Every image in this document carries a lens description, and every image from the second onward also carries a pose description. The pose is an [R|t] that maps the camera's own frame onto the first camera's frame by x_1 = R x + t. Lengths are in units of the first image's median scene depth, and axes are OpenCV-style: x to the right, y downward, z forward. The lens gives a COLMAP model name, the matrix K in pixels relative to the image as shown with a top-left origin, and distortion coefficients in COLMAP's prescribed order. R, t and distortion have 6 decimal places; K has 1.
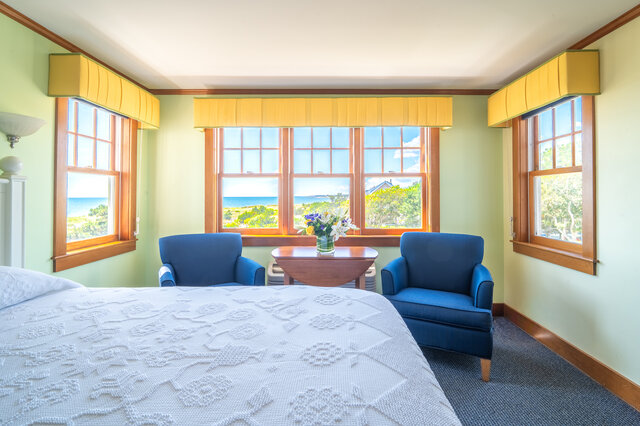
lens RADIAL K [[297.0, 0, 322.9], [0, 297.0, 192.2], [0, 0, 1]] dist [-0.000799, -0.000135]
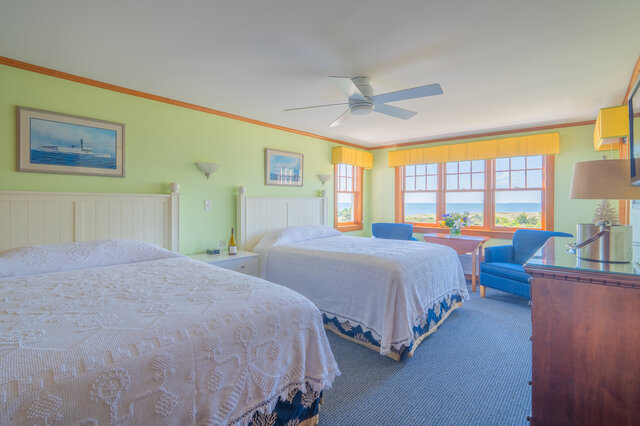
lens RADIAL K [[288.7, 0, 308.7], [0, 288.7, 202.0], [0, 0, 1]] dist [-0.000419, -0.000033]
pose [[0.716228, 0.004078, -0.697855, 0.492478], [0.006696, 0.999897, 0.012716, -0.023668], [0.697835, -0.013780, 0.716126, -0.682606]]
